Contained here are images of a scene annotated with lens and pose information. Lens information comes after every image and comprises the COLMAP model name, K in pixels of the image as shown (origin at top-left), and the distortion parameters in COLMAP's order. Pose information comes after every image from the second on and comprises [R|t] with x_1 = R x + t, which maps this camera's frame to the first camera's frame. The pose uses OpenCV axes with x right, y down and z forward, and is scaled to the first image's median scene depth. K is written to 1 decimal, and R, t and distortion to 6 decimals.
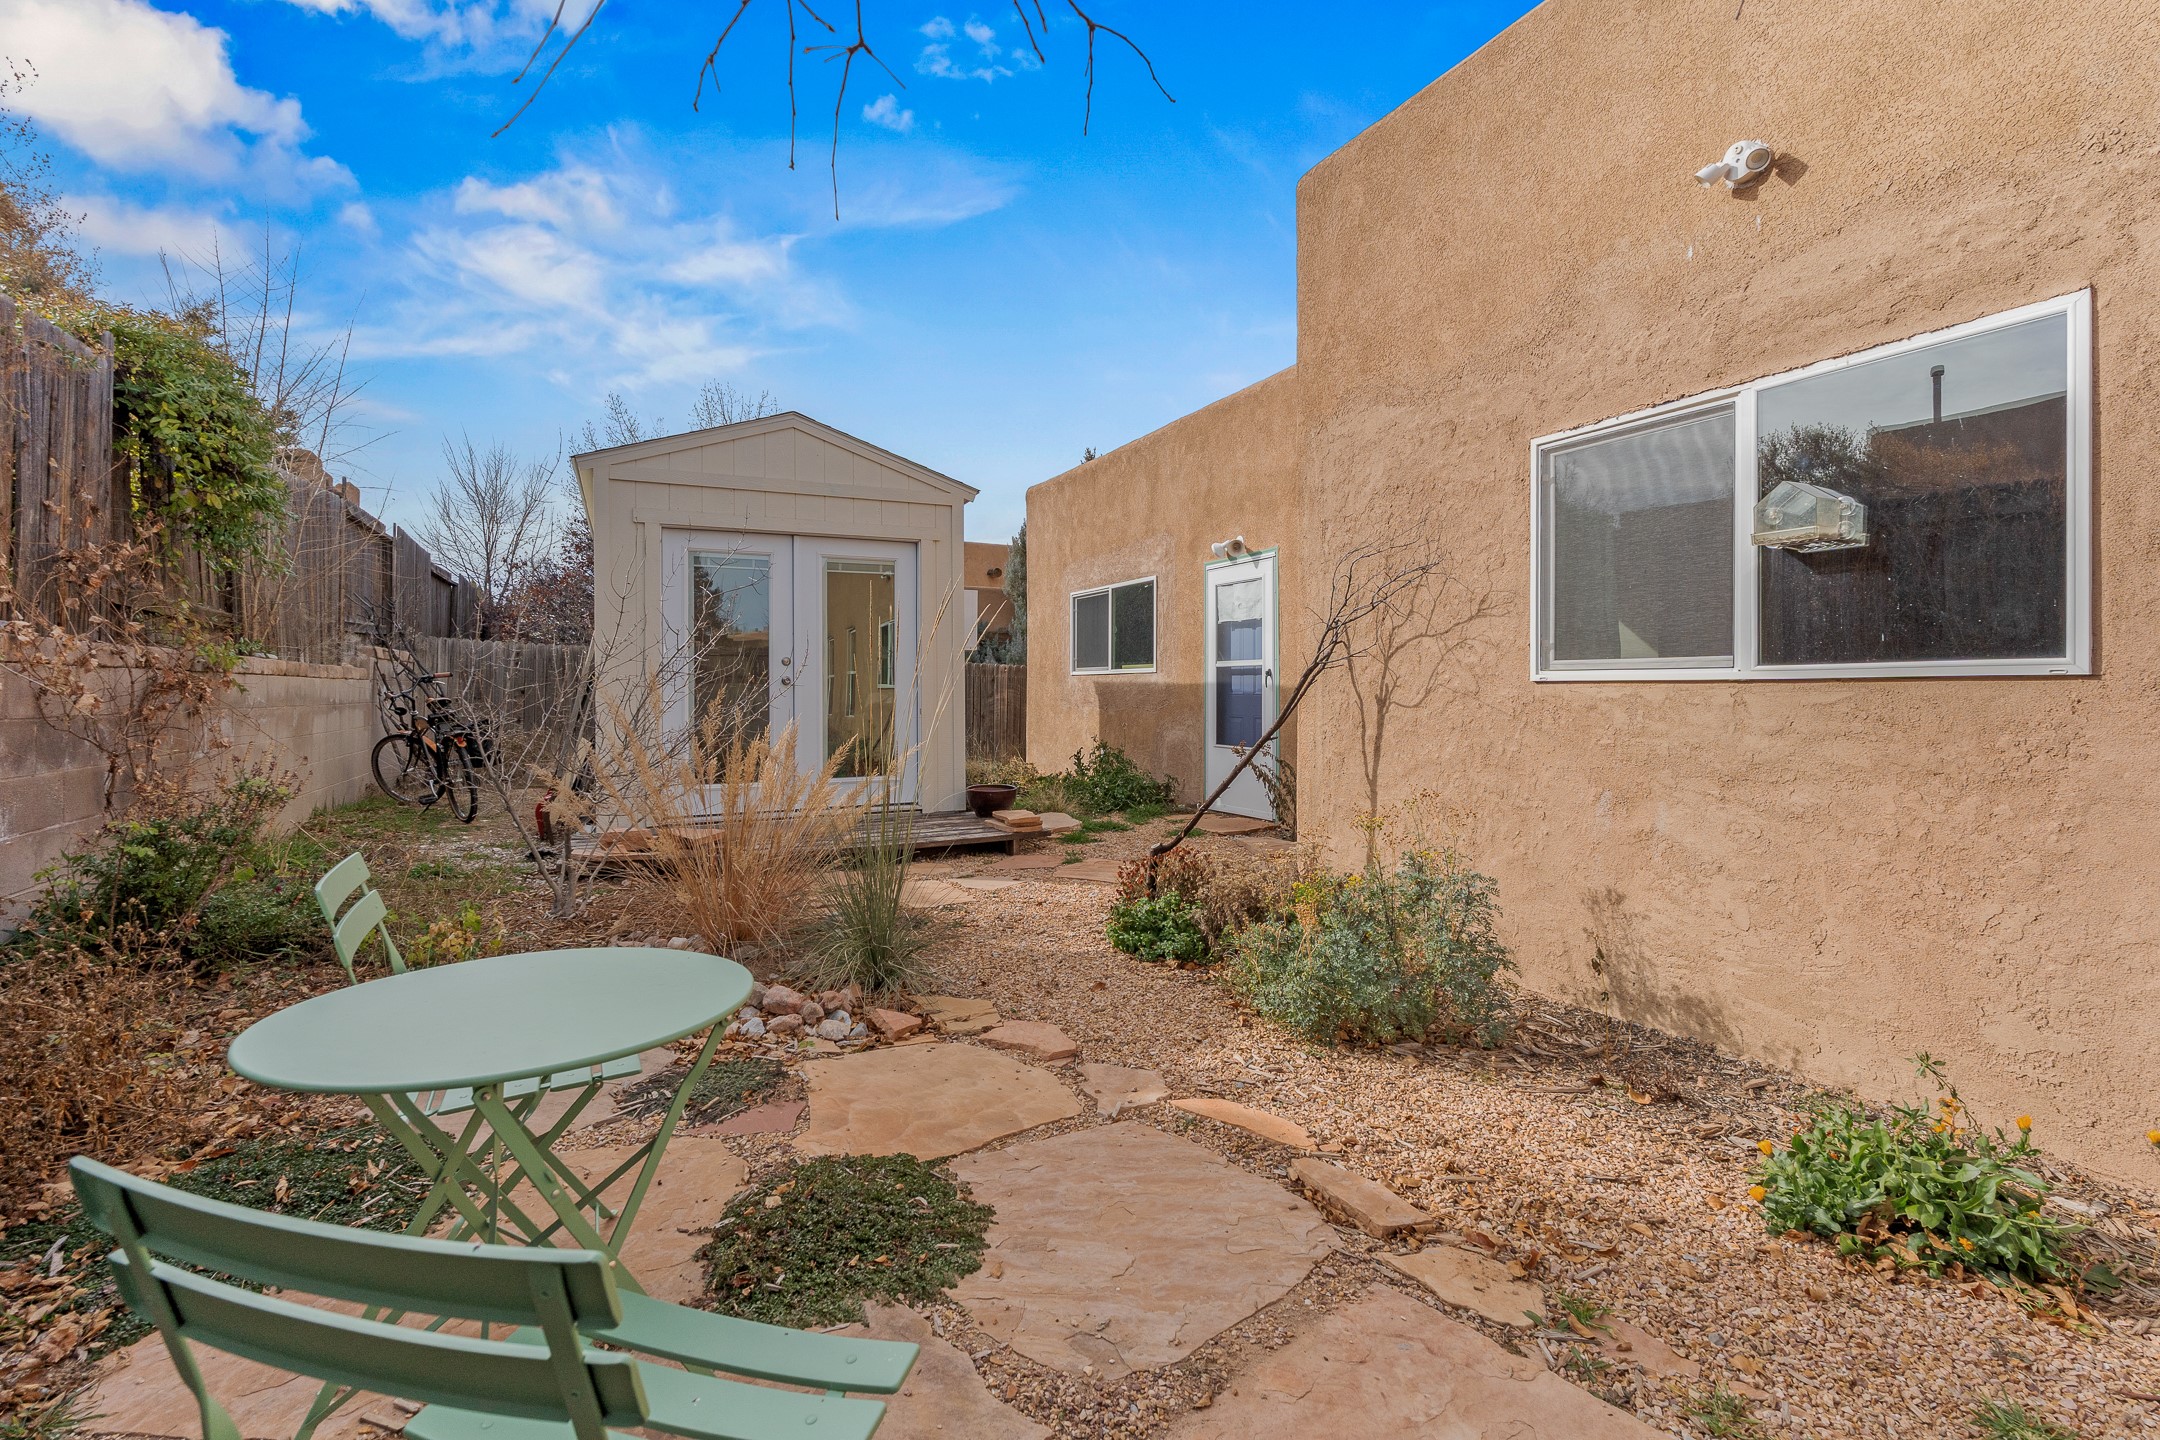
lens RADIAL K [[963.9, 0, 1096.6], [0, 963.9, 687.8], [0, 0, 1]] dist [-0.003755, 0.000389]
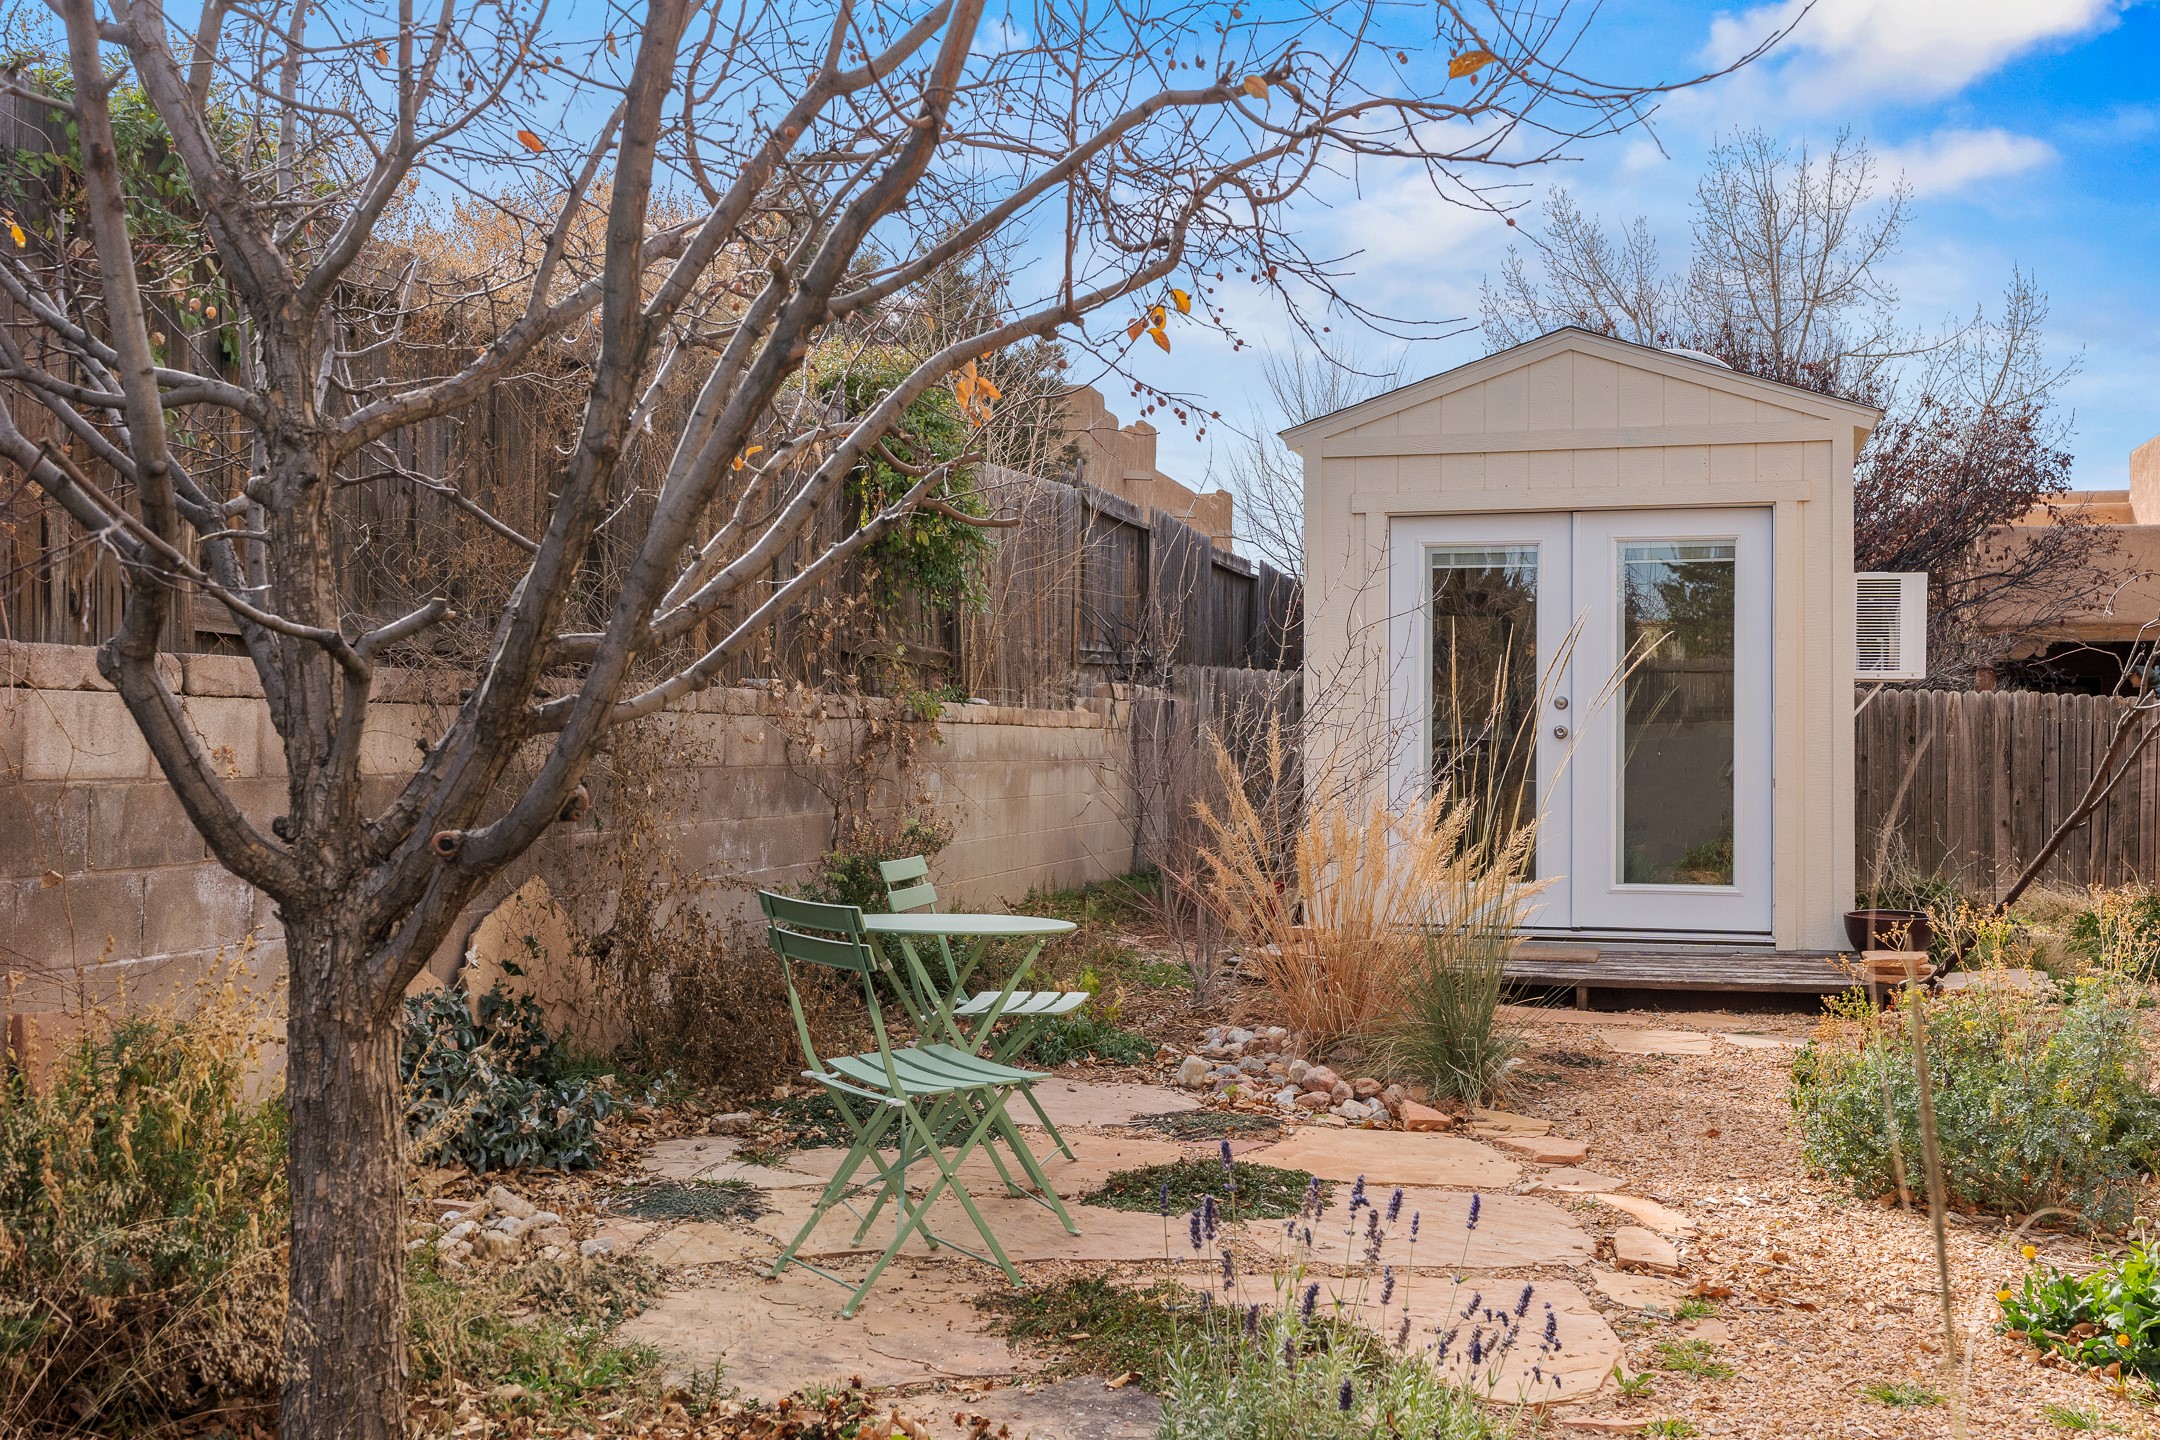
lens RADIAL K [[2115.2, 0, 1079.6], [0, 2115.2, 718.4], [0, 0, 1]] dist [0.000125, 0.000000]
pose [[0.757128, -0.001565, -0.653265, 0.531279], [-0.006149, 0.999936, -0.009522, -0.001045], [0.653238, 0.011226, 0.757069, -0.445934]]
